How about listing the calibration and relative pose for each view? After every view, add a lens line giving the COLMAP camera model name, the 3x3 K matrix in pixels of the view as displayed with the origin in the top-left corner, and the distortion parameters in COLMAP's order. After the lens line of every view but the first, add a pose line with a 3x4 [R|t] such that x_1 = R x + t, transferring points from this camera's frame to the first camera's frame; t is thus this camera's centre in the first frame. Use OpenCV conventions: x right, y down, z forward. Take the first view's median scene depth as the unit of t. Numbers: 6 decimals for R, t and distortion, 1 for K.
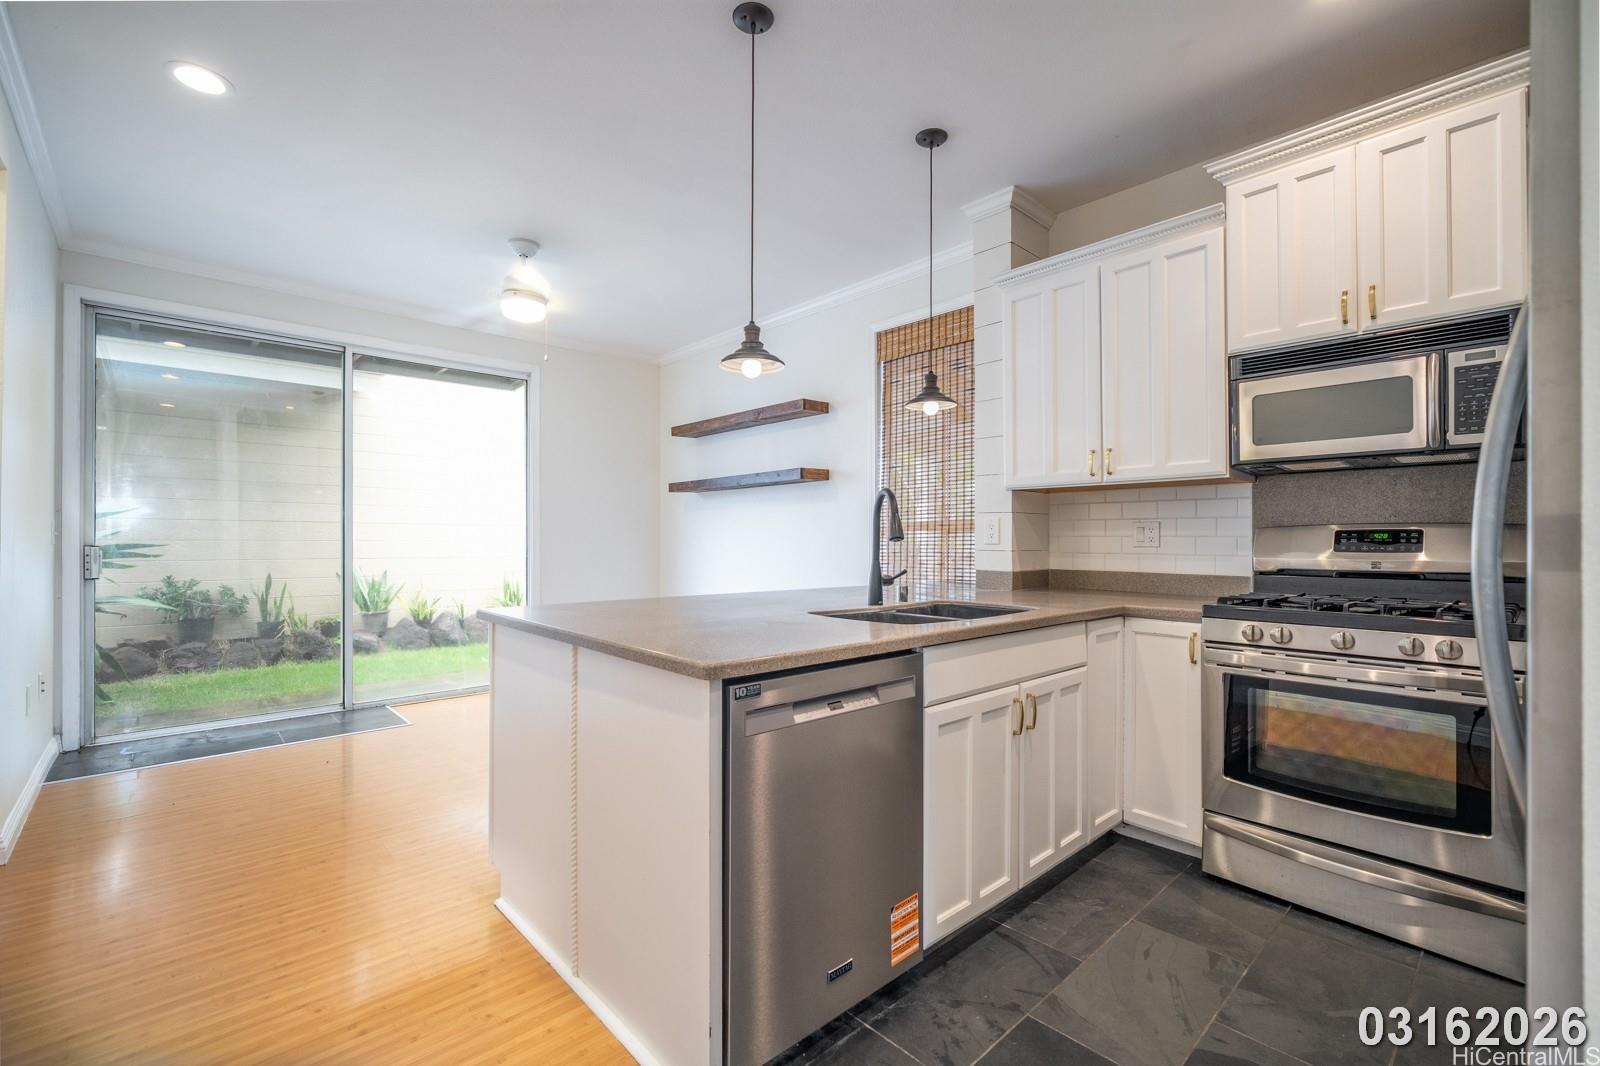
lens RADIAL K [[696.3, 0, 794.4], [0, 696.3, 533.3], [0, 0, 1]] dist [-0.000187, -0.000091]
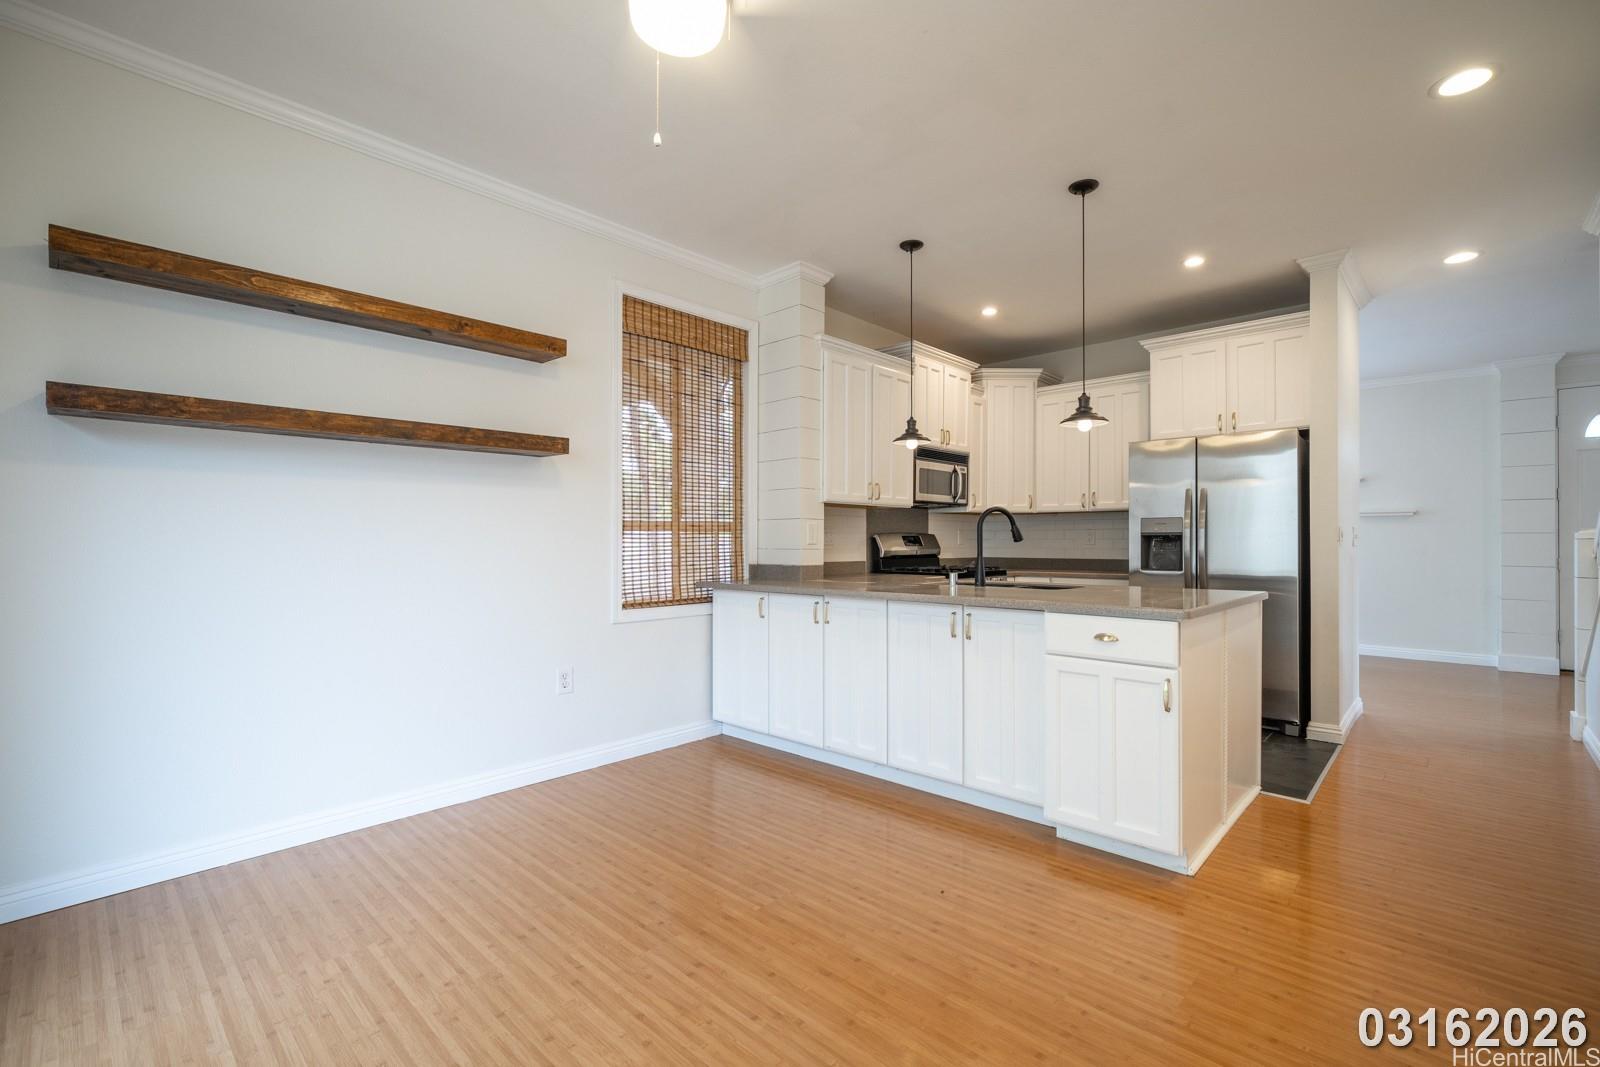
lens RADIAL K [[696.3, 0, 794.6], [0, 696.3, 540.4], [0, 0, 1]] dist [-0.000187, -0.000091]
pose [[-0.073178, 0.002104, 0.997317, -0.978973], [-0.008373, 0.999961, -0.002724, 0.013223], [-0.997284, -0.008550, -0.073158, 1.135218]]
